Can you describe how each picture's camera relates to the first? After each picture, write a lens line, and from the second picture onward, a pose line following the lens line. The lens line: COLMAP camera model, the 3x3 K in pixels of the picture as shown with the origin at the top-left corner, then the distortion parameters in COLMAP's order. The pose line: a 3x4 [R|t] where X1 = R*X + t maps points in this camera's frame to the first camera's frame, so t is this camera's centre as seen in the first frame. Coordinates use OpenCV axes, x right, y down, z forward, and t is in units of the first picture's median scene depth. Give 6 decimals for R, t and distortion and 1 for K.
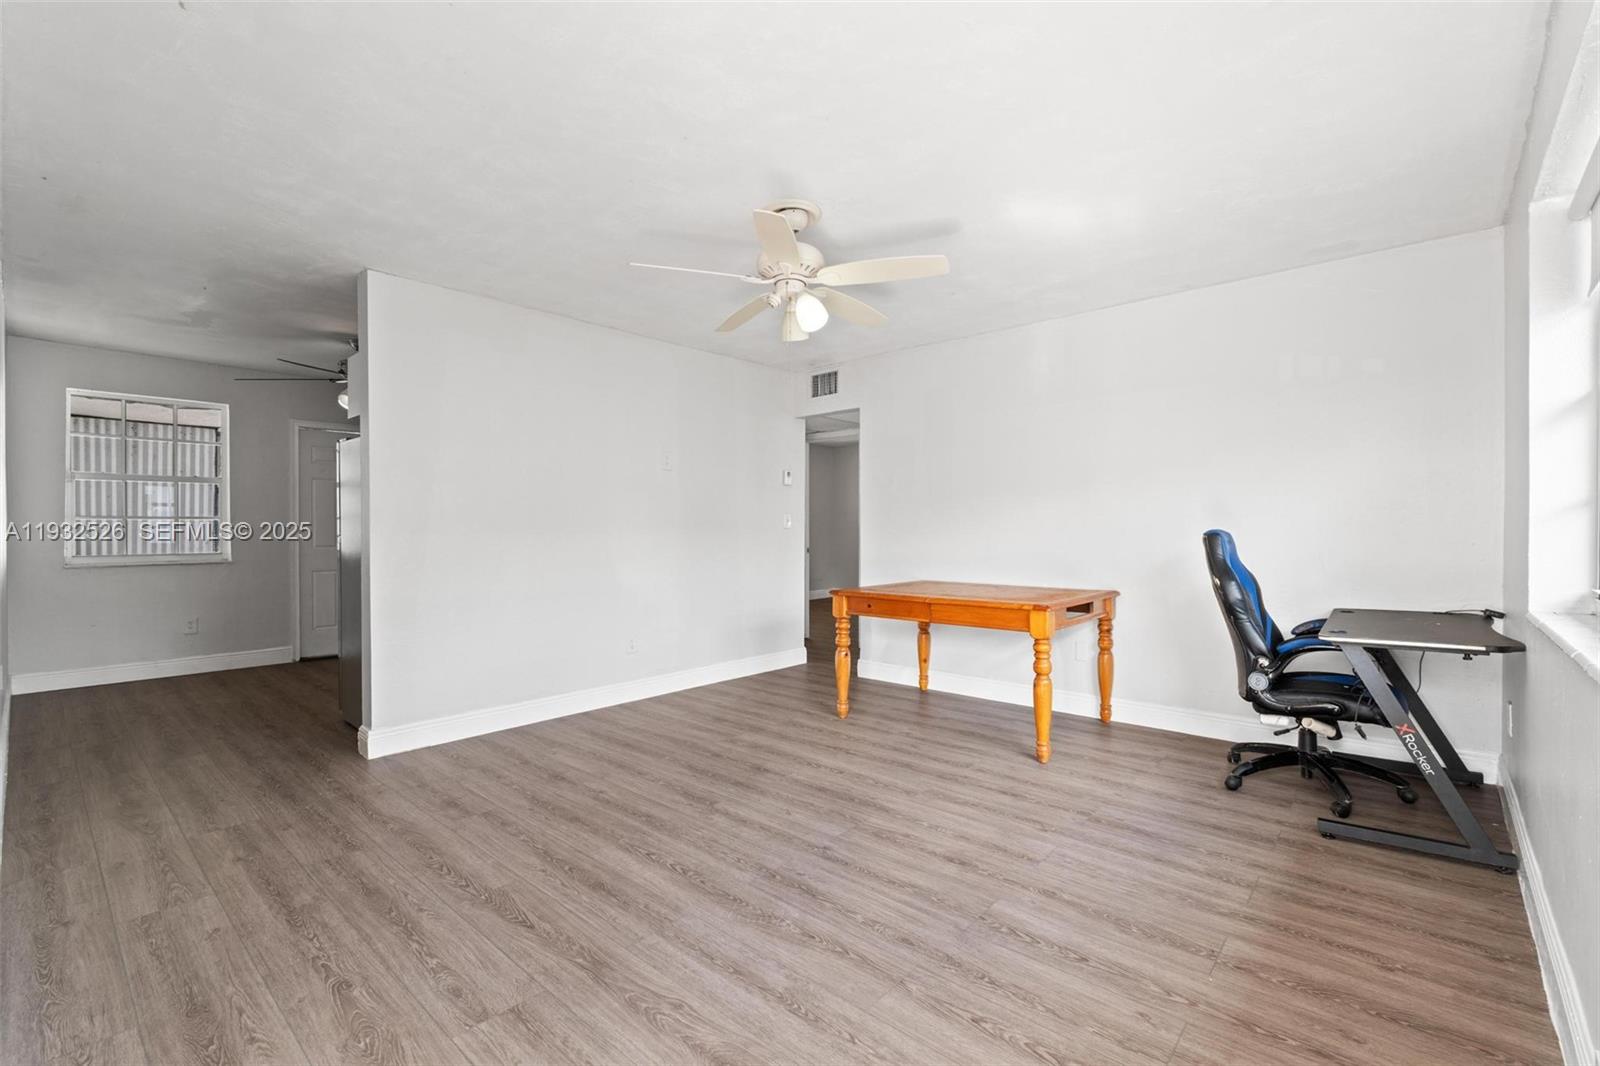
lens RADIAL K [[688.9, 0, 800.0], [0, 688.9, 533.0], [0, 0, 1]] dist [-0.005976, -0.000431]
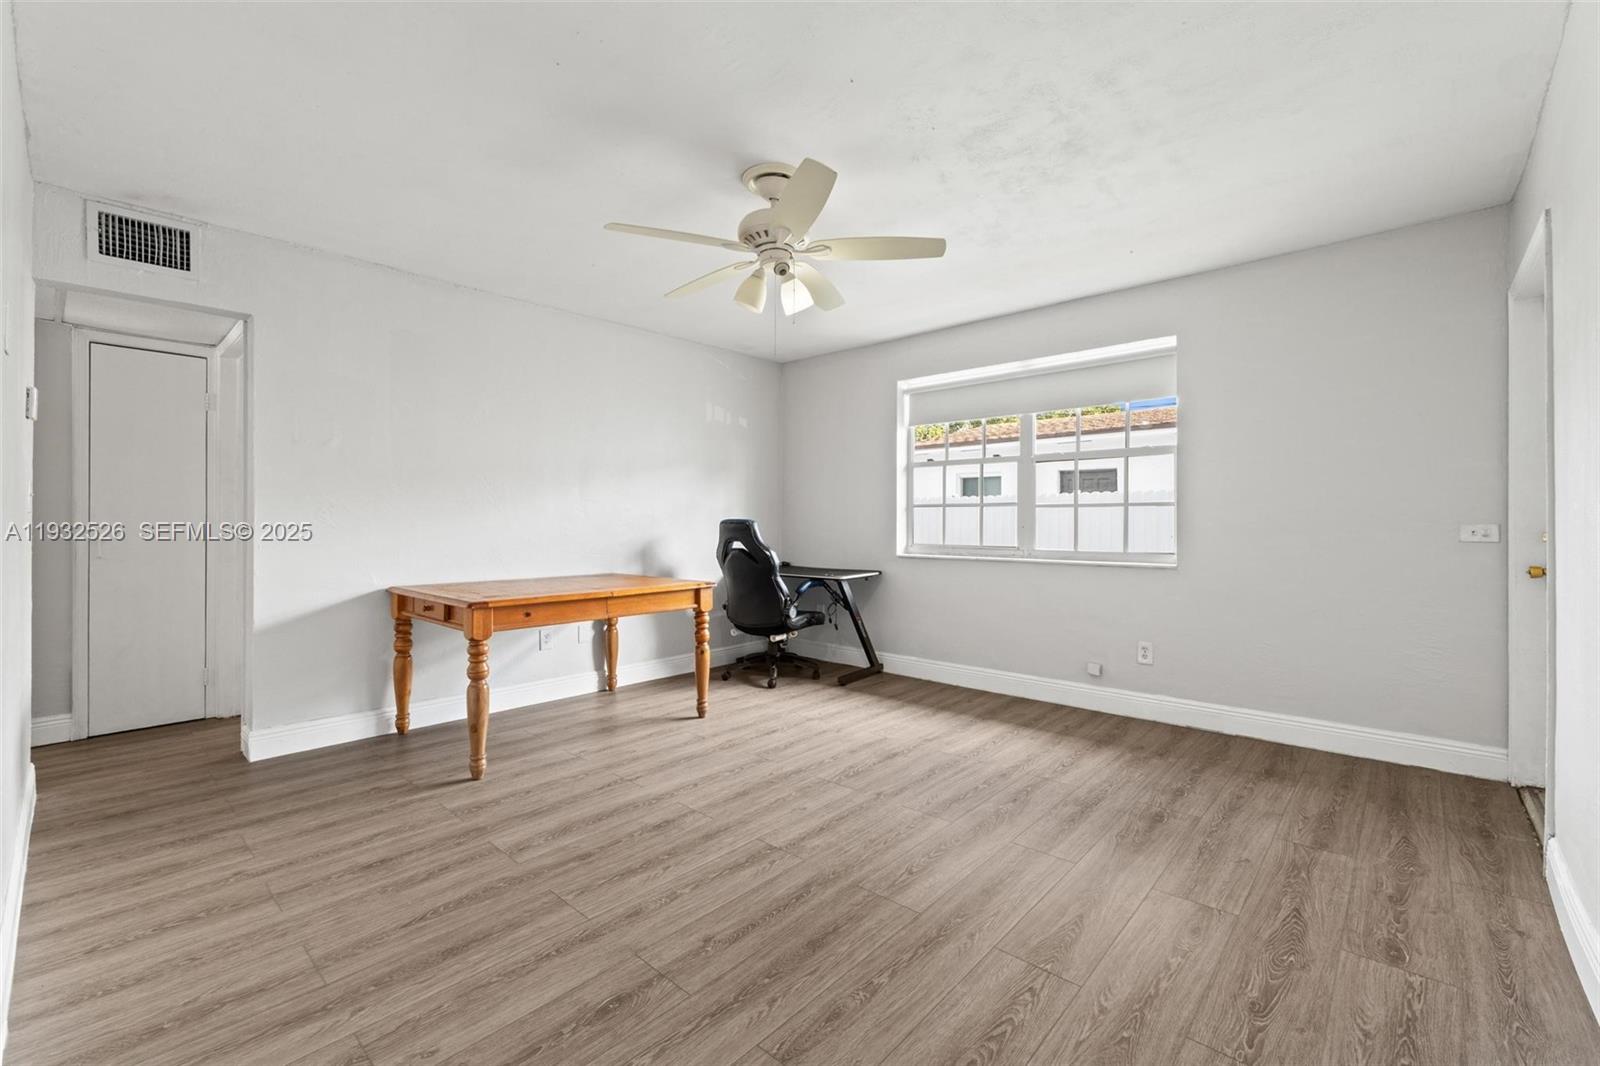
lens RADIAL K [[688.9, 0, 800.0], [0, 688.9, 533.0], [0, 0, 1]] dist [-0.005976, -0.000431]
pose [[0.007819, -0.014335, 0.999867, -0.862075], [0.005448, 0.999883, 0.014292, 0.004370], [-0.999955, 0.005336, 0.007896, 0.874158]]
